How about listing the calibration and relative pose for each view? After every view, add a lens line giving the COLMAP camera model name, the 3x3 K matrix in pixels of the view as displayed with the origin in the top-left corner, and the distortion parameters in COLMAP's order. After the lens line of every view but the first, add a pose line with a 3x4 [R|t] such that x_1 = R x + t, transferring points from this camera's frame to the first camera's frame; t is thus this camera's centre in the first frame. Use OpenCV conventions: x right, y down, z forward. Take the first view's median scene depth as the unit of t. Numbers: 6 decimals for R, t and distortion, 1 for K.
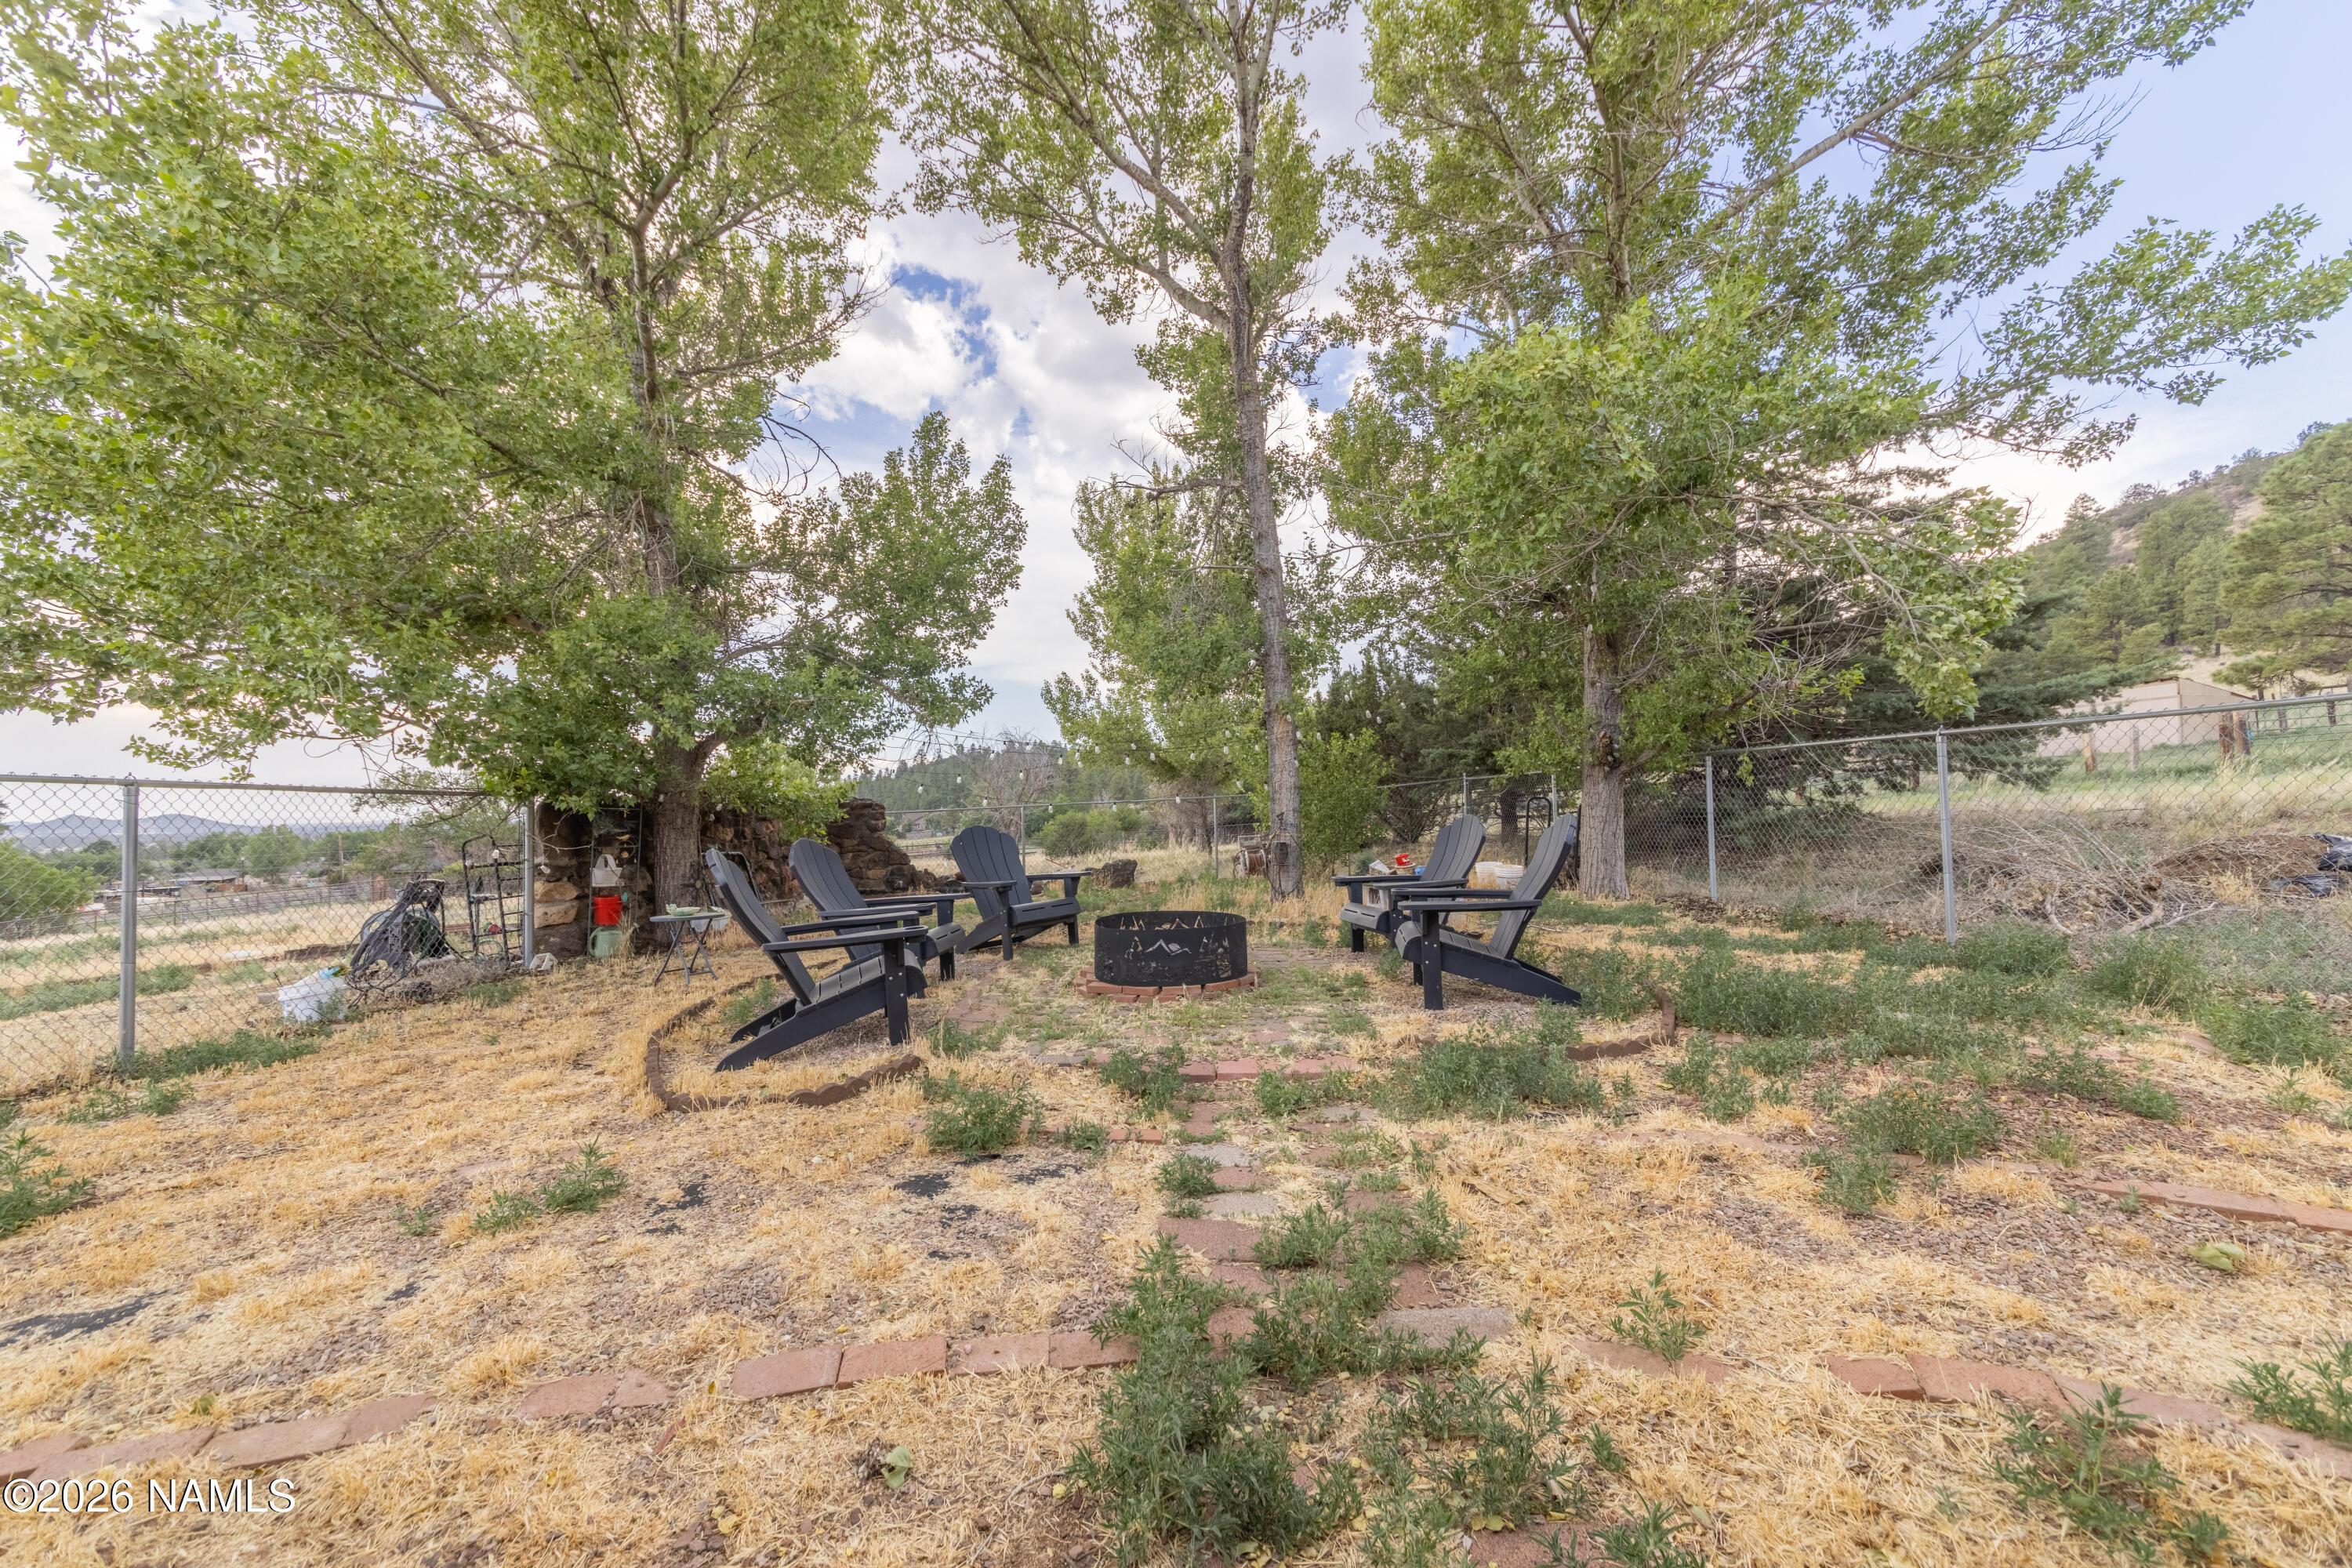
lens RADIAL K [[874.1, 0, 1174.2], [0, 874.1, 780.9], [0, 0, 1]] dist [0.003113, 0.000353]
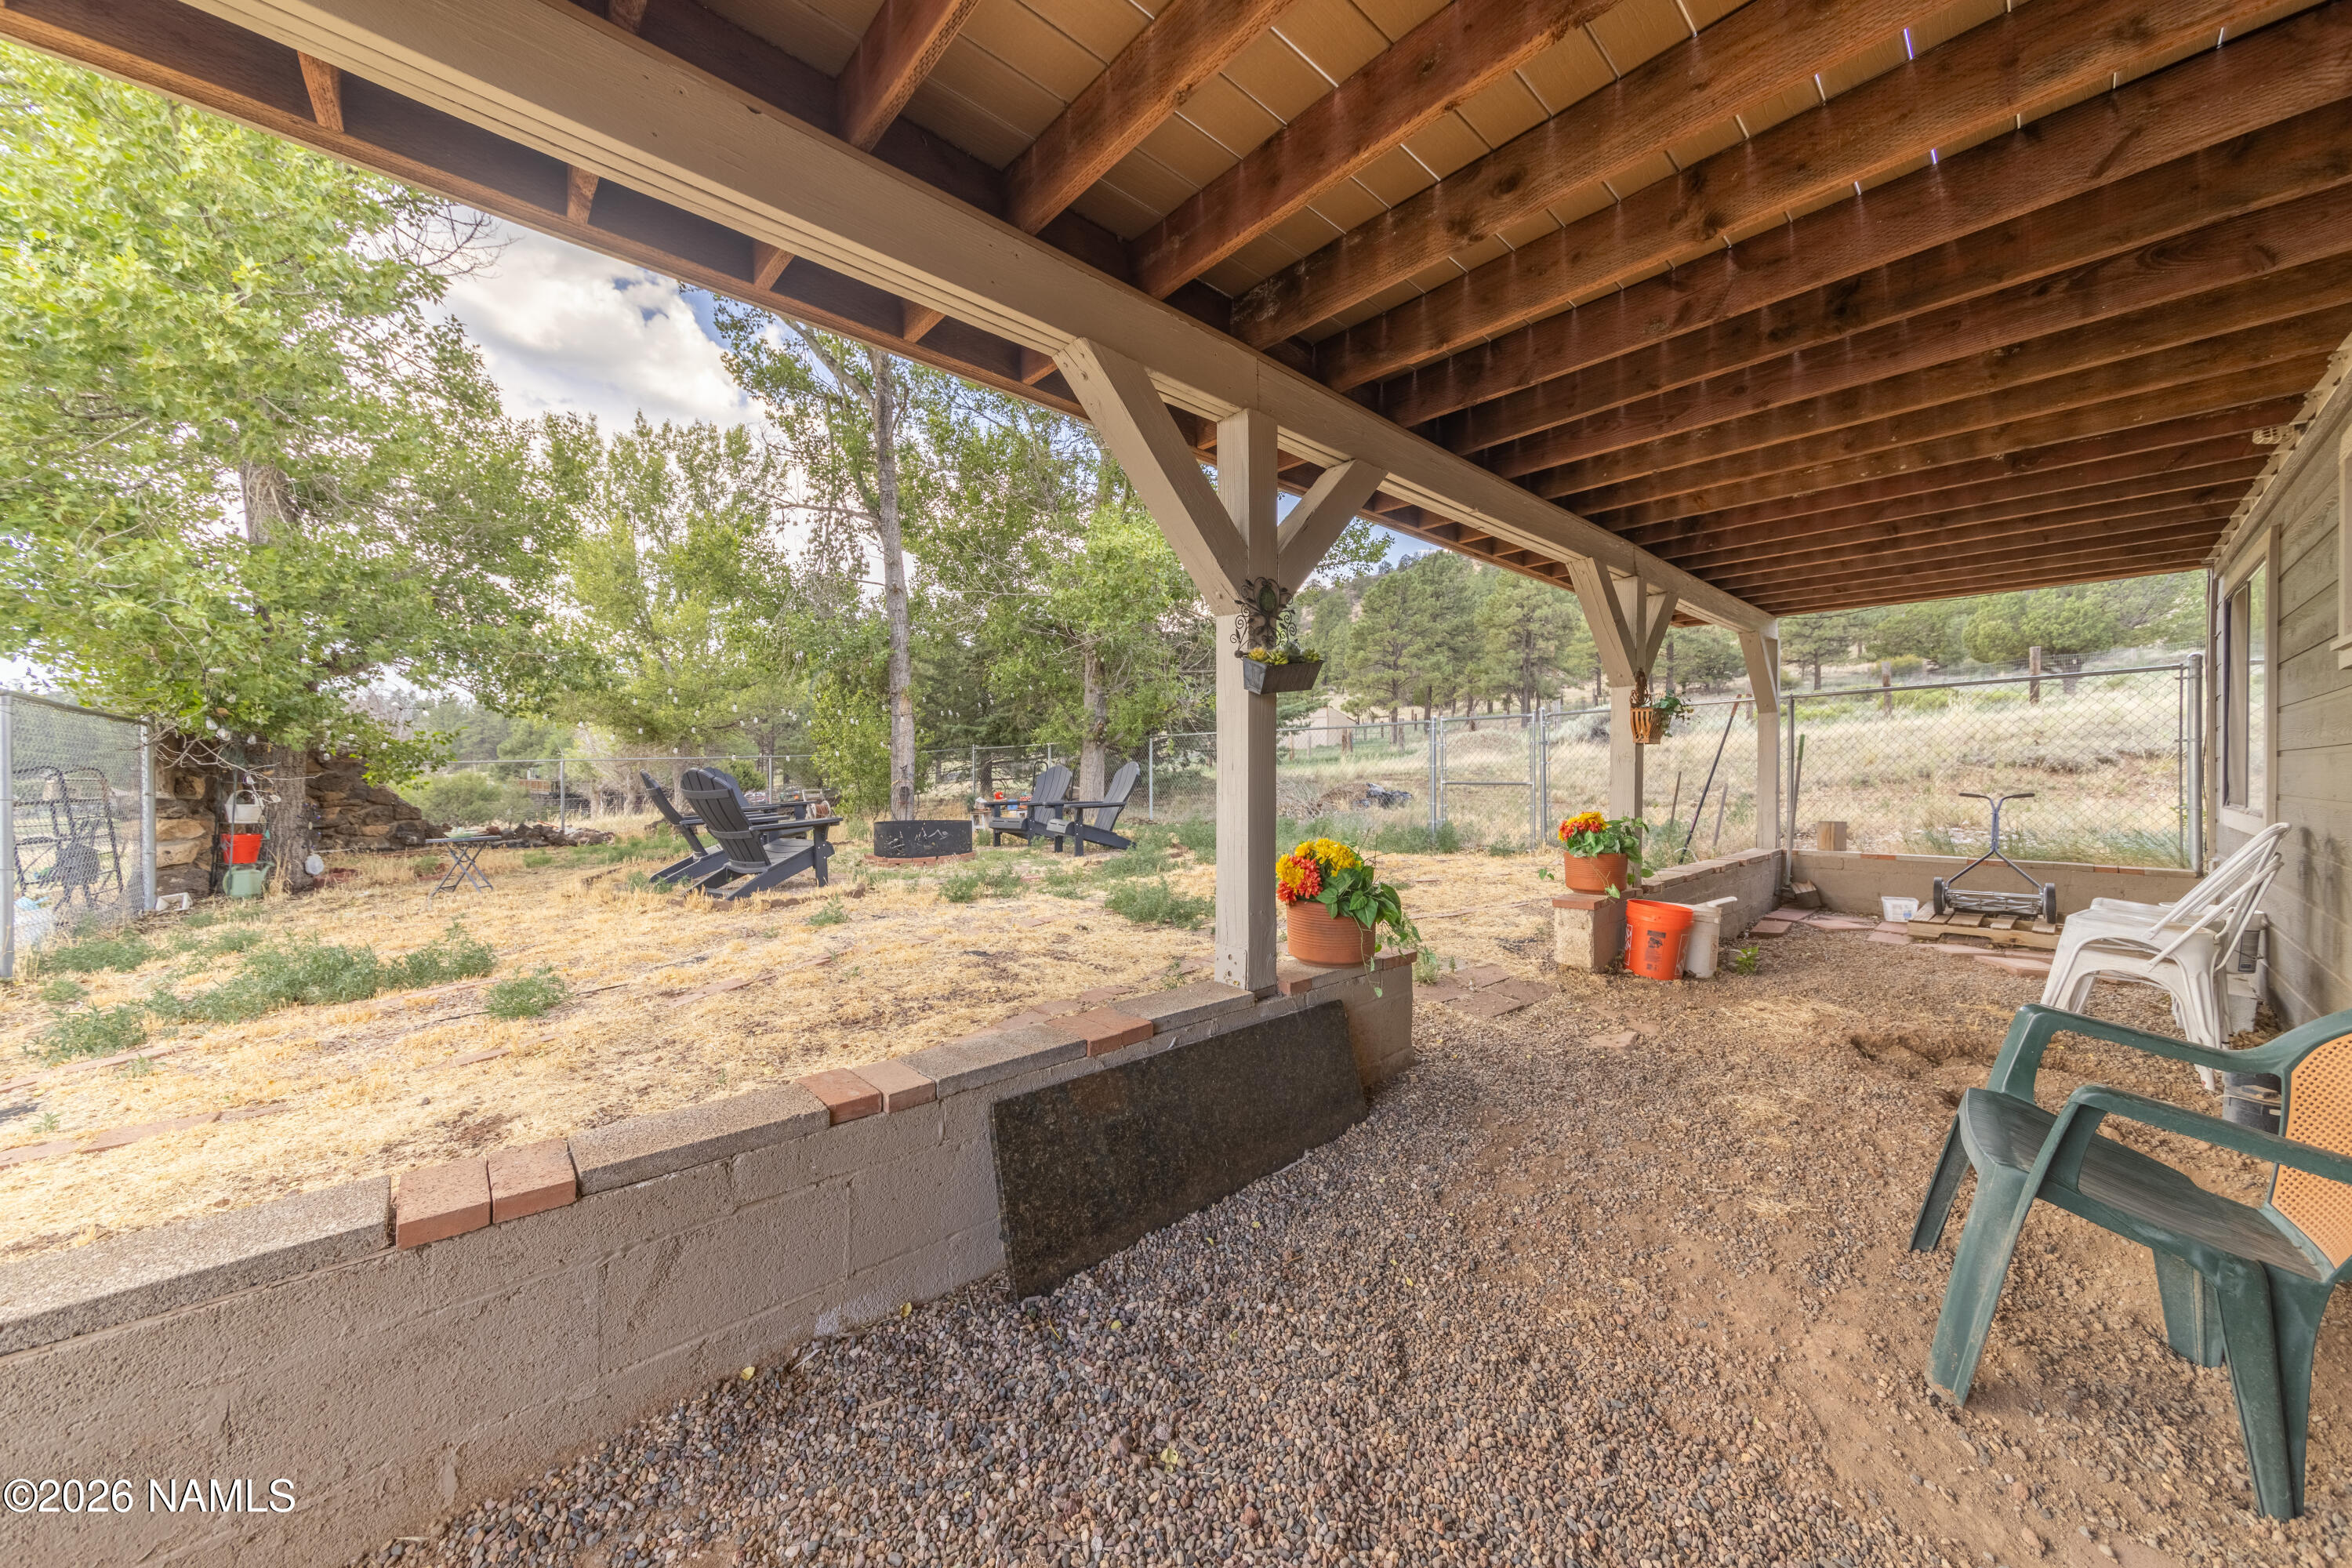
lens RADIAL K [[818.0, 0, 1176.0], [0, 818.0, 779.4], [0, 0, 1]] dist [0.002458, 0.000617]
pose [[0.782333, 0.011616, 0.622751, -0.289667], [-0.028888, 0.999427, 0.017648, 0.018093], [-0.622190, -0.031796, 0.782221, -0.246527]]
